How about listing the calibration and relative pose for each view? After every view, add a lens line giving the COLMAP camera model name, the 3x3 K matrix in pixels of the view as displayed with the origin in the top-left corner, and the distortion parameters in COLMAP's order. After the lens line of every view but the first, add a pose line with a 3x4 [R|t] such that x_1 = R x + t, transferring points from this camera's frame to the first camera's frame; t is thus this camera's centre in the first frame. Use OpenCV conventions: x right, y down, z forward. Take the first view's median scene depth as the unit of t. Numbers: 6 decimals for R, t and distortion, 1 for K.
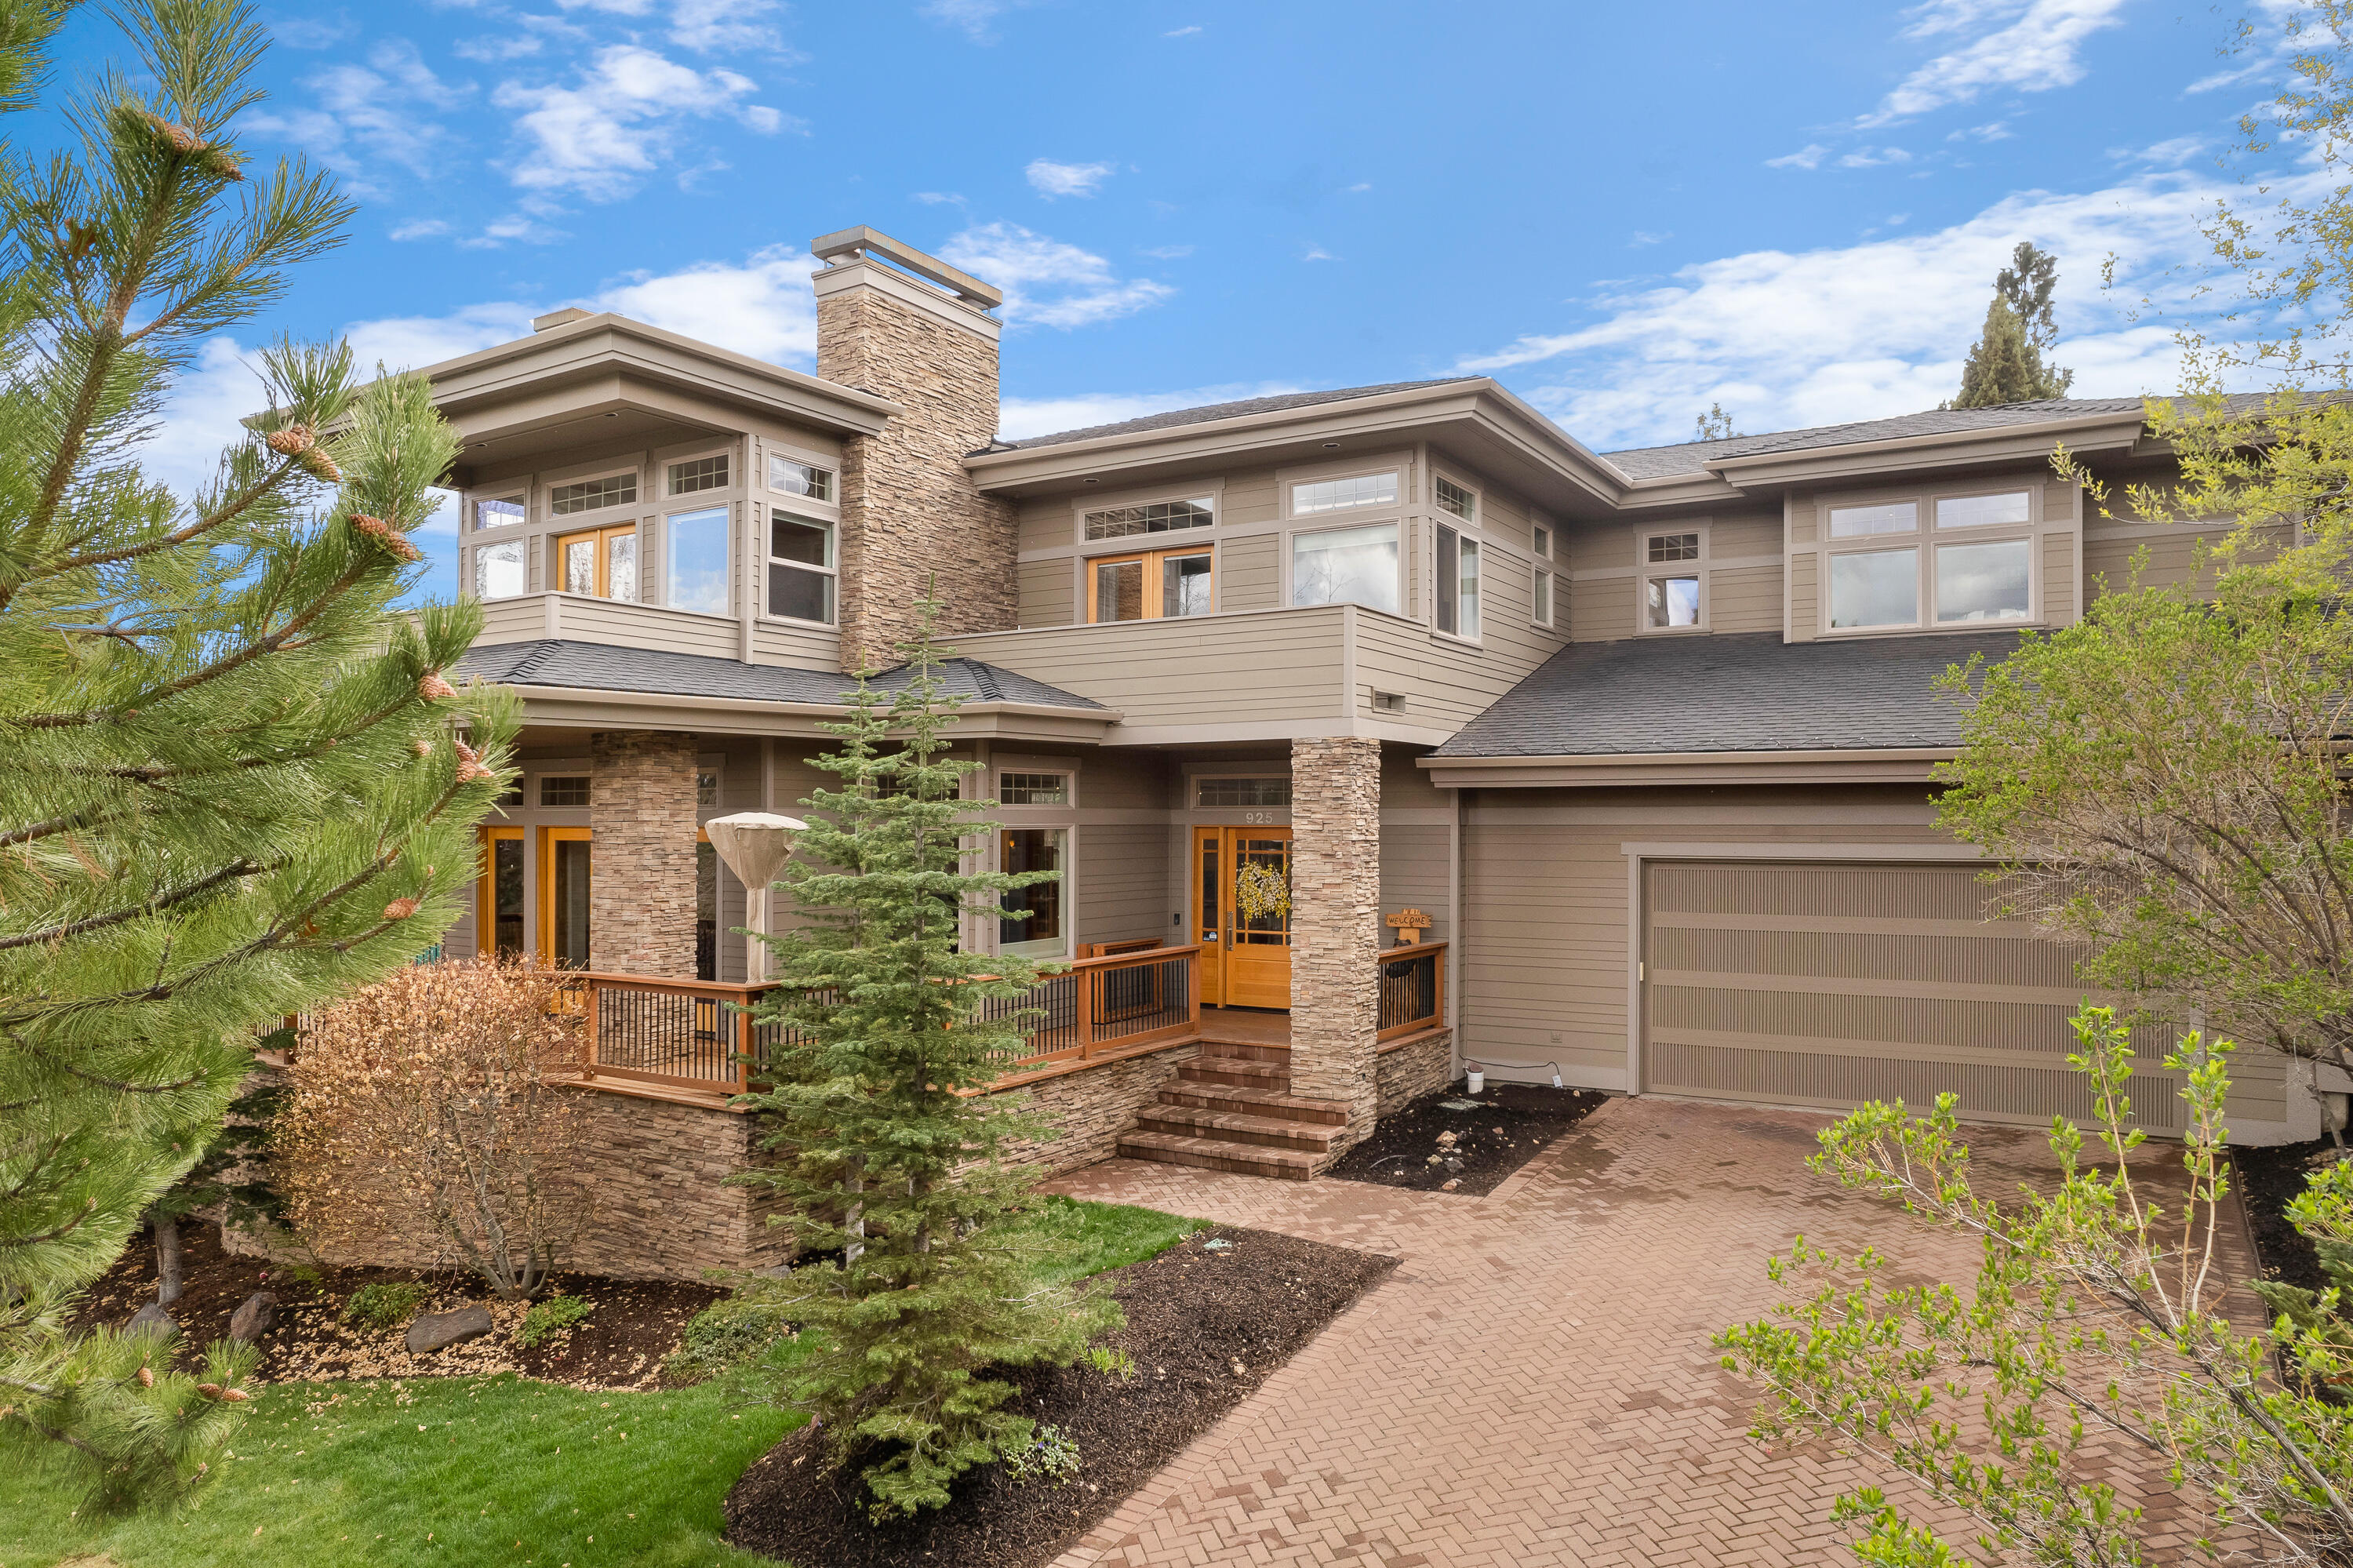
lens RADIAL K [[1521.9, 0, 1159.4], [0, 1521.9, 817.5], [0, 0, 1]] dist [-0.038414, 0.000219]
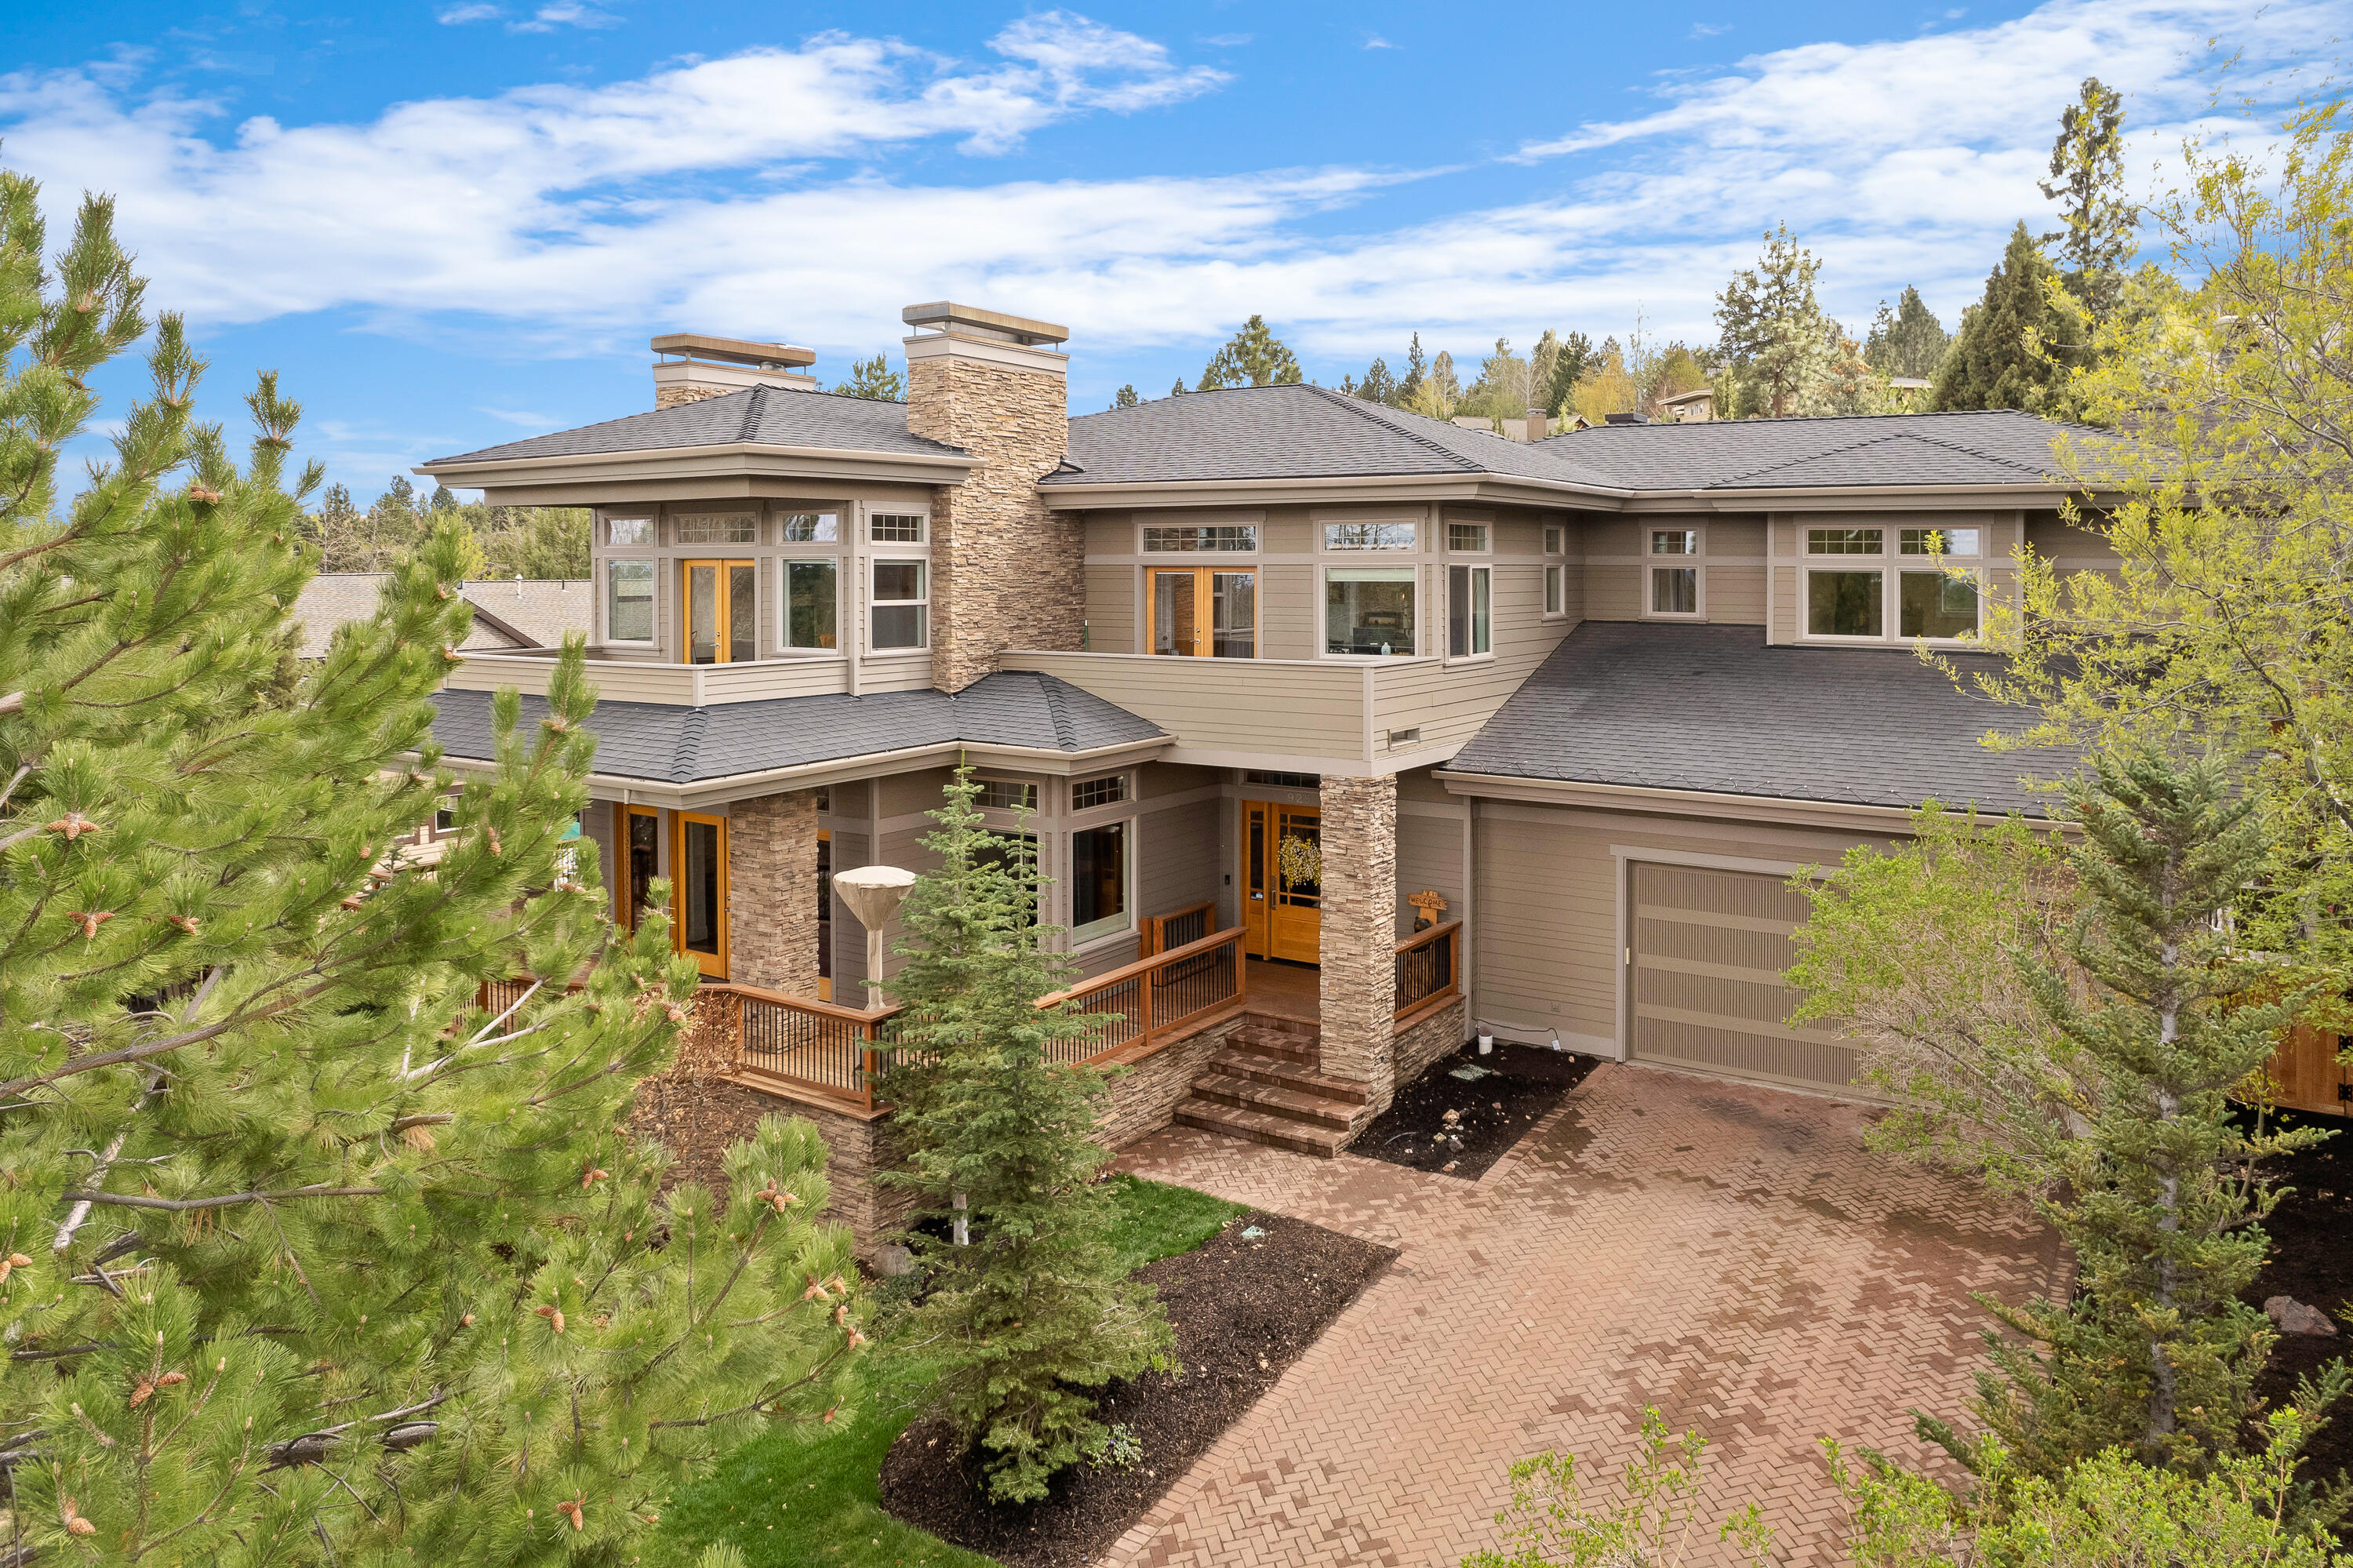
lens RADIAL K [[1580.3, 0, 1172.6], [0, 1580.3, 618.1], [0, 0, 1]] dist [-0.033273, 0.001705]
pose [[0.999407, -0.005109, -0.034043, 0.015546], [0.005952, 0.999677, 0.024721, -0.205798], [0.033906, -0.024909, 0.999115, -0.221523]]
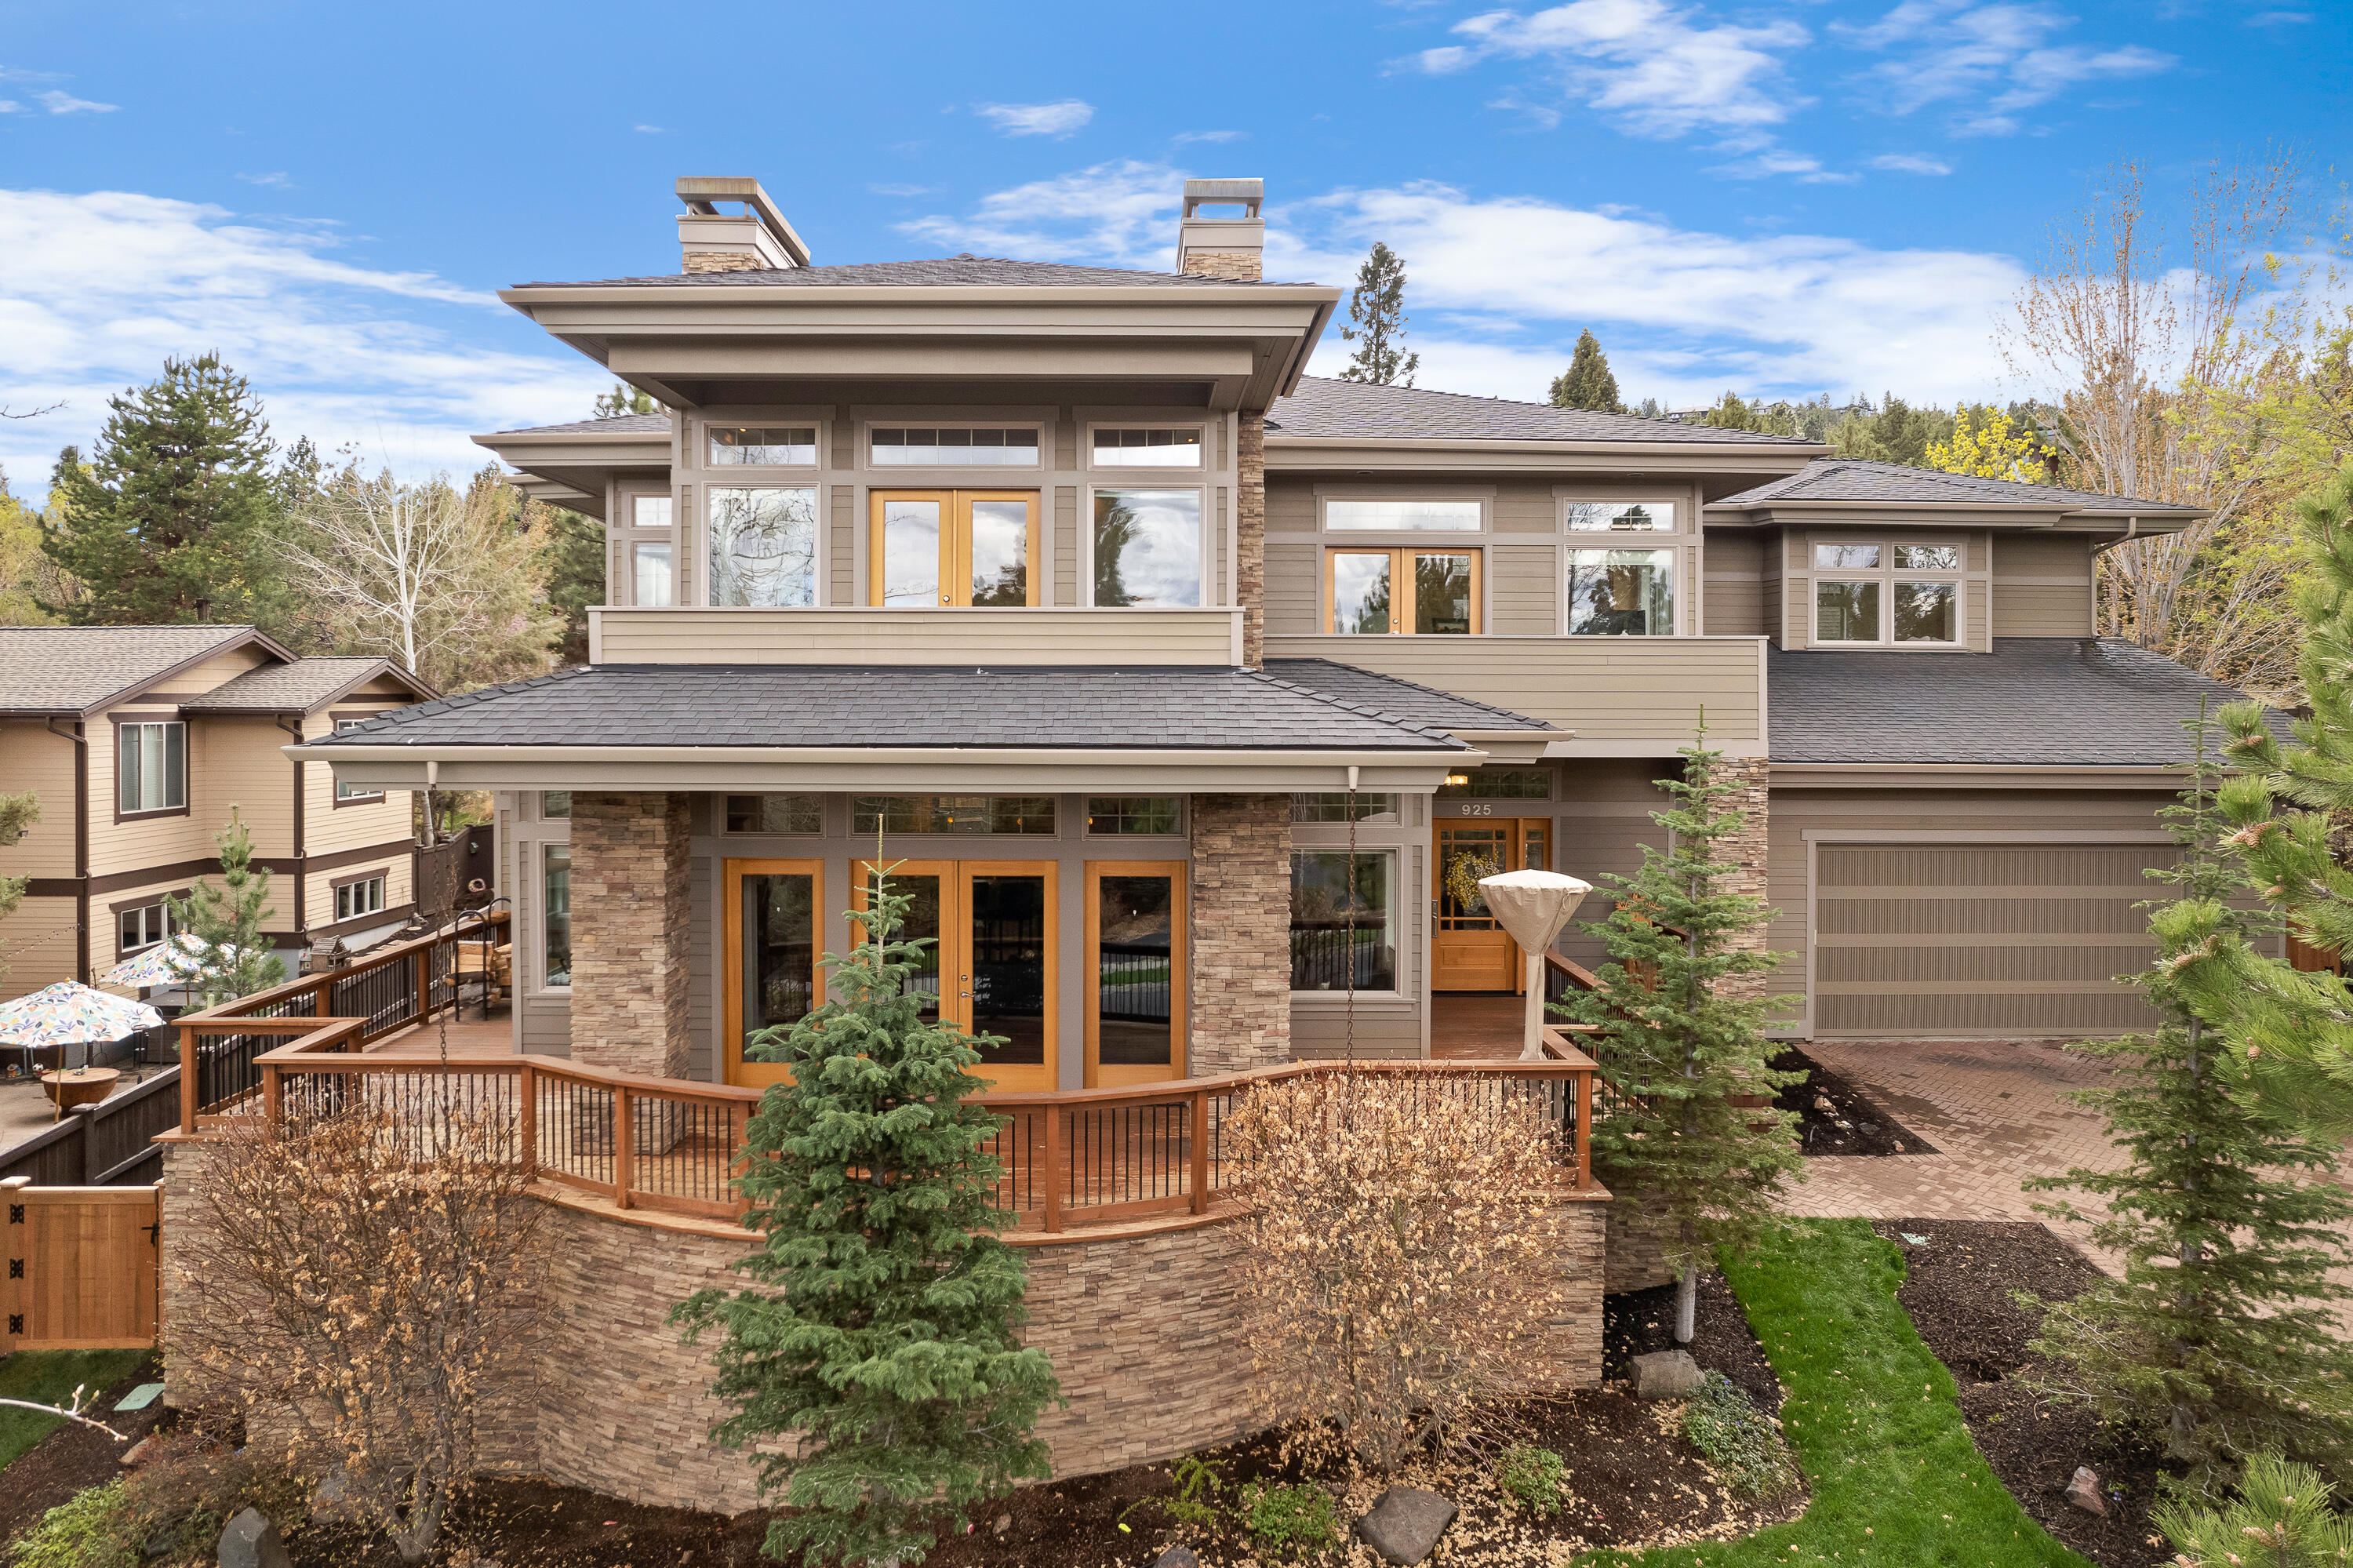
lens RADIAL K [[1543.2, 0, 1182.9], [0, 1543.2, 680.2], [0, 0, 1]] dist [-0.077450, 0.059234]
pose [[0.835486, 0.011436, 0.549393, -0.854930], [-0.008875, 0.999934, -0.007318, -0.098776], [-0.549440, 0.001239, 0.835532, 0.298563]]
